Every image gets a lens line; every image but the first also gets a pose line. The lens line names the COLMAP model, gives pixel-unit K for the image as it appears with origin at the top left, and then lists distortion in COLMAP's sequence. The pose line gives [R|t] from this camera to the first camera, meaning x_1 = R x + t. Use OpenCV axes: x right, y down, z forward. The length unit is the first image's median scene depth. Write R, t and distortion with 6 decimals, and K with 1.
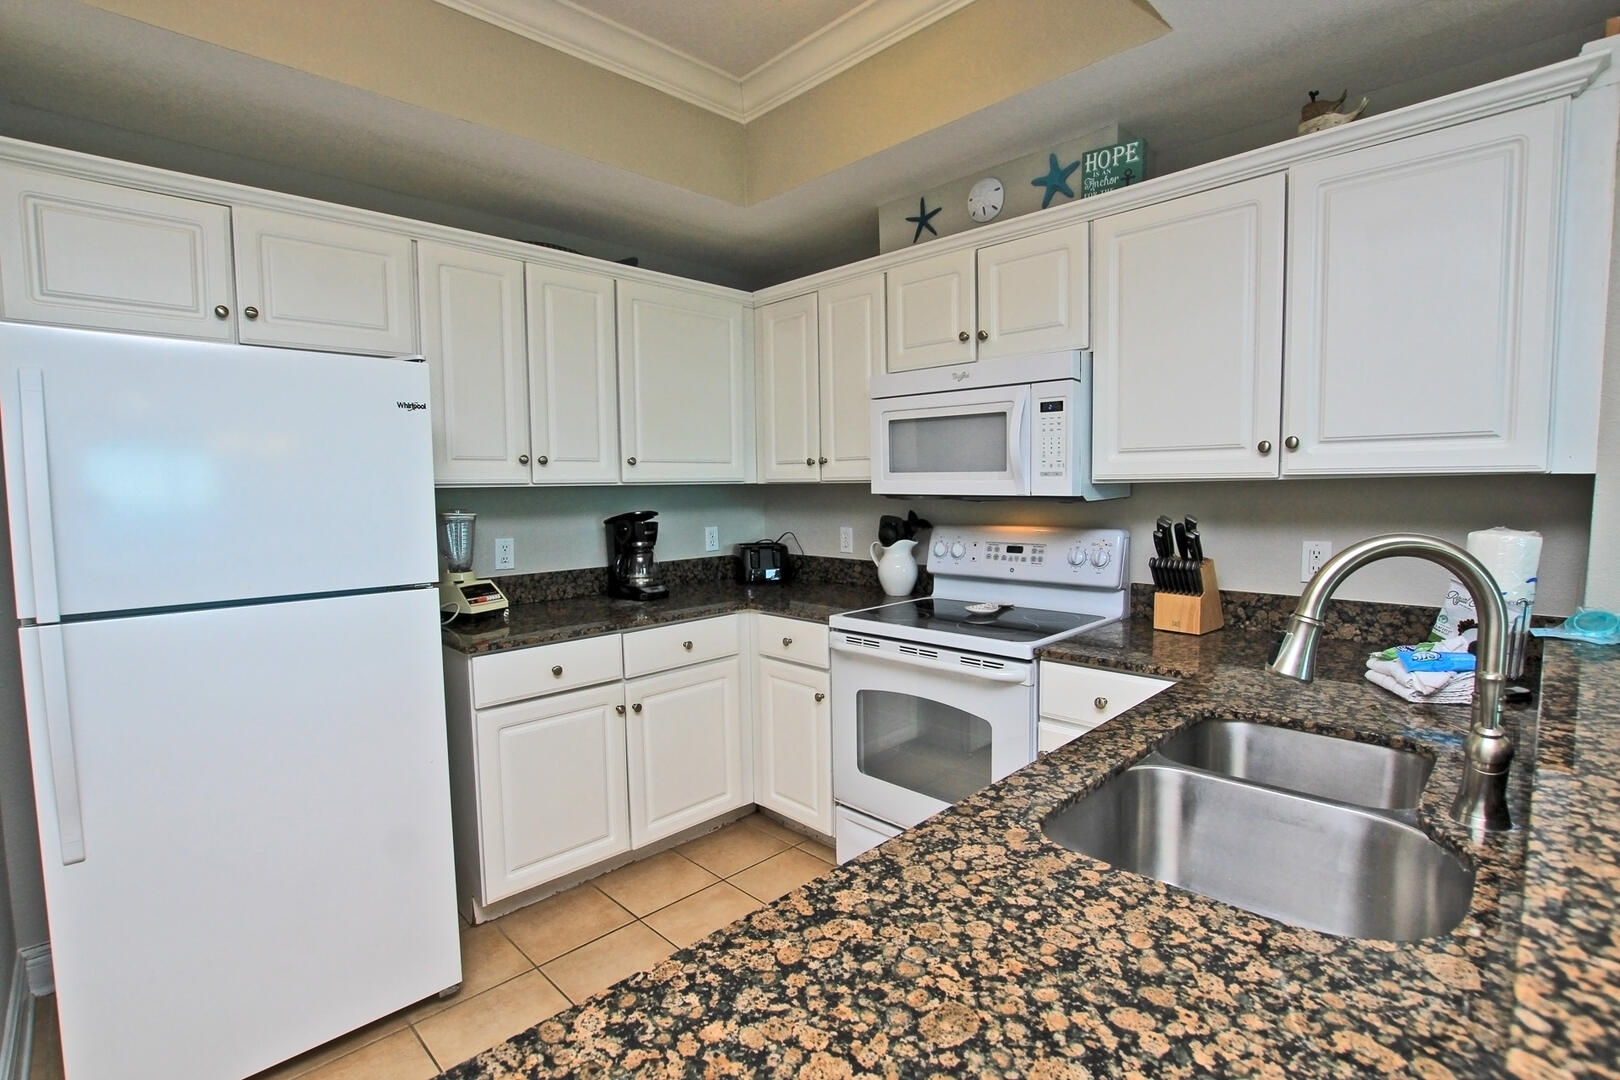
lens RADIAL K [[752.2, 0, 813.5], [0, 752.2, 542.8], [0, 0, 1]] dist [-0.034754, 0.005106]
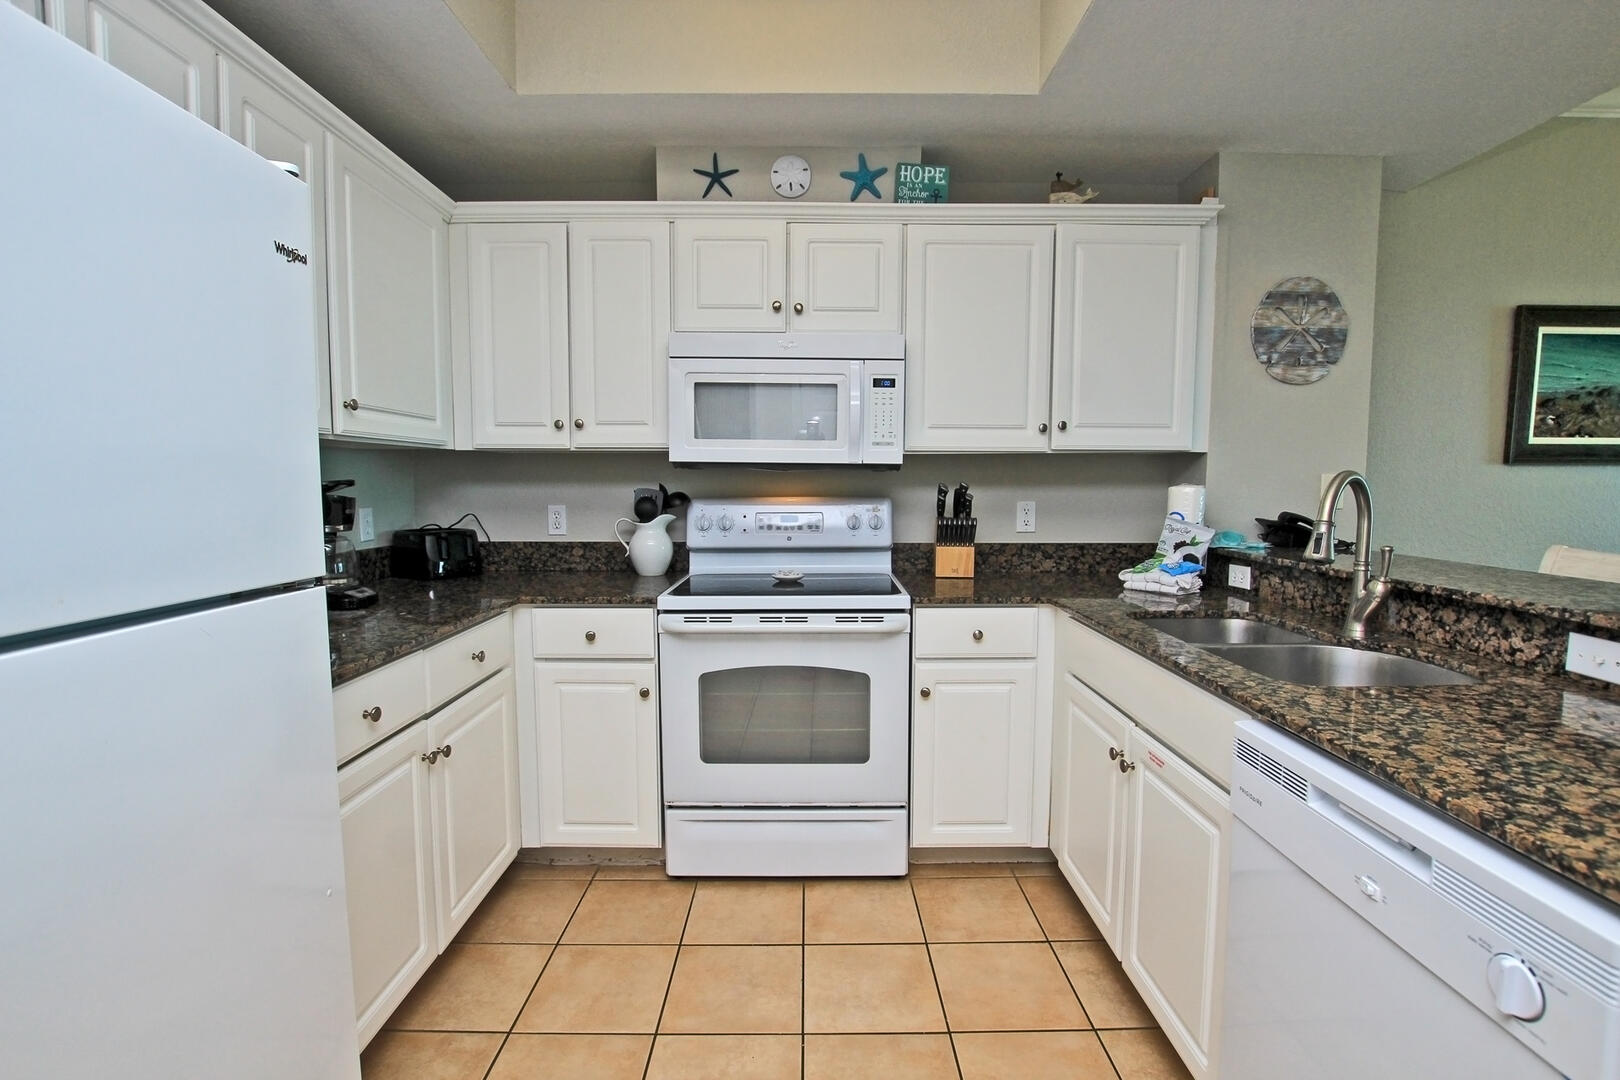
lens RADIAL K [[752.2, 0, 813.5], [0, 752.2, 542.8], [0, 0, 1]] dist [-0.034754, 0.005106]
pose [[0.700684, -0.044718, 0.712069, -0.551259], [0.043846, 0.998846, 0.019582, 0.028032], [-0.712123, 0.017501, 0.701836, 0.291924]]
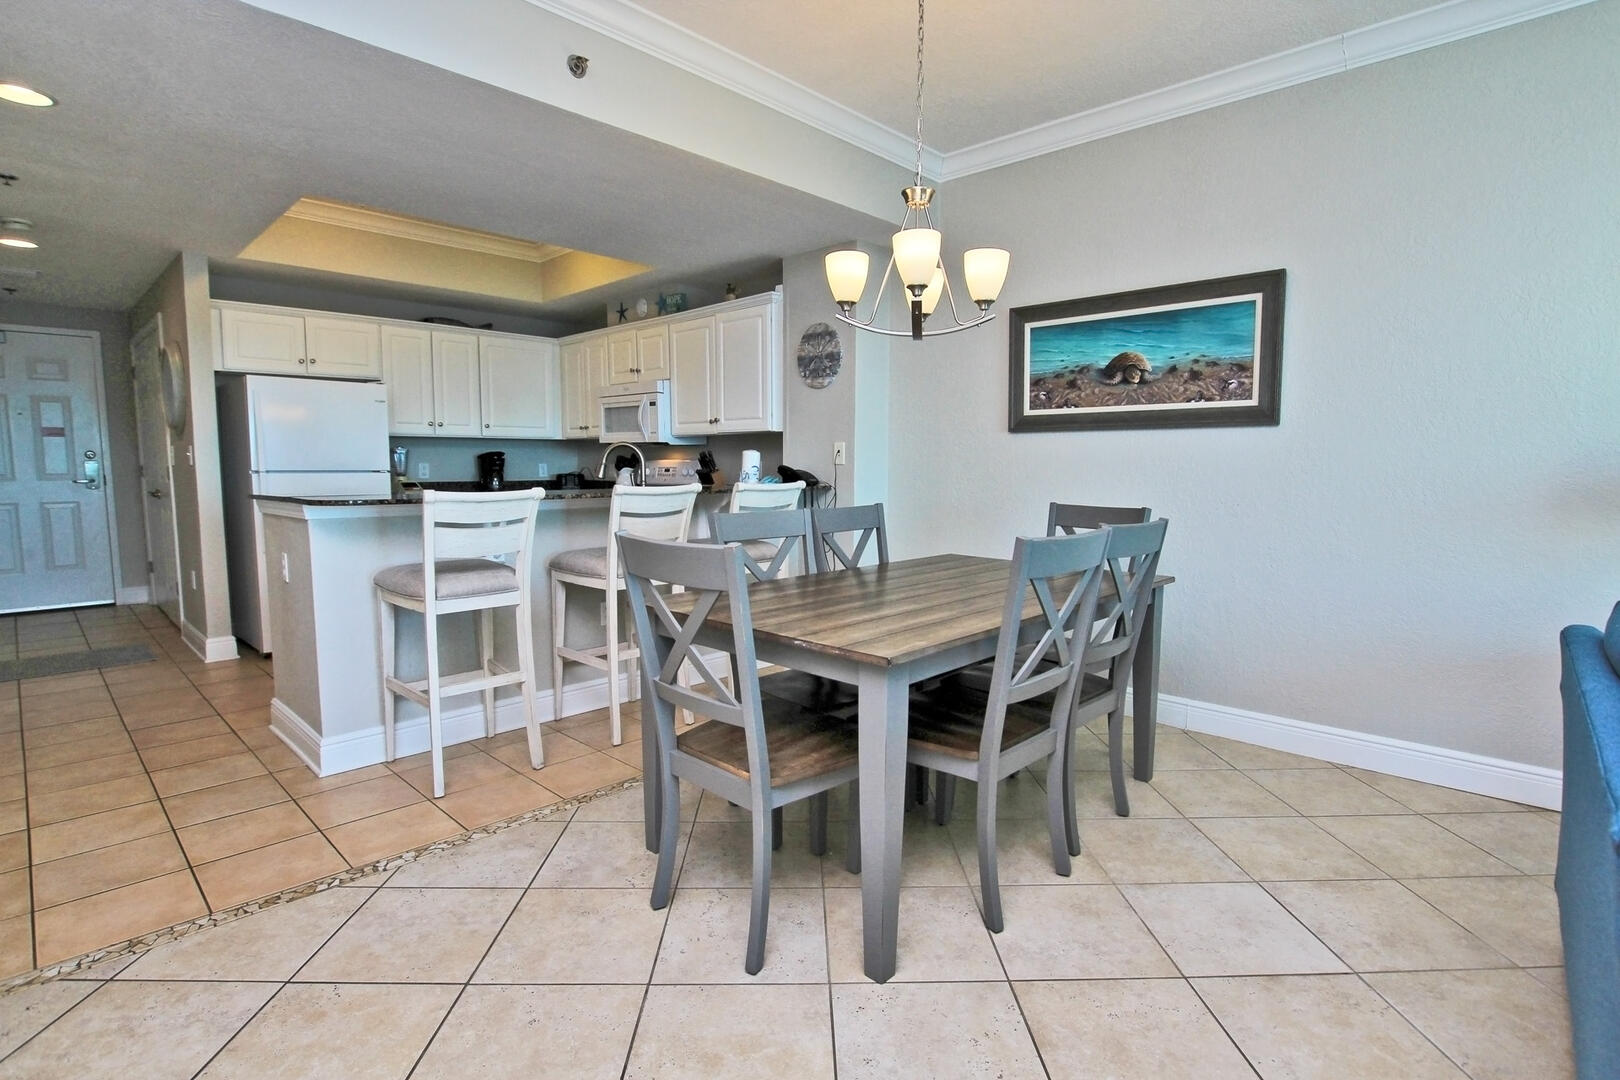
lens RADIAL K [[784.8, 0, 810.0], [0, 784.8, 540.0], [0, 0, 1]] dist [-0.033298, 0.000429]
pose [[0.999581, 0.013451, 0.025631, 0.742917], [-0.014007, 0.999669, 0.021603, 0.181844], [-0.025332, -0.021953, 0.999438, -1.453811]]
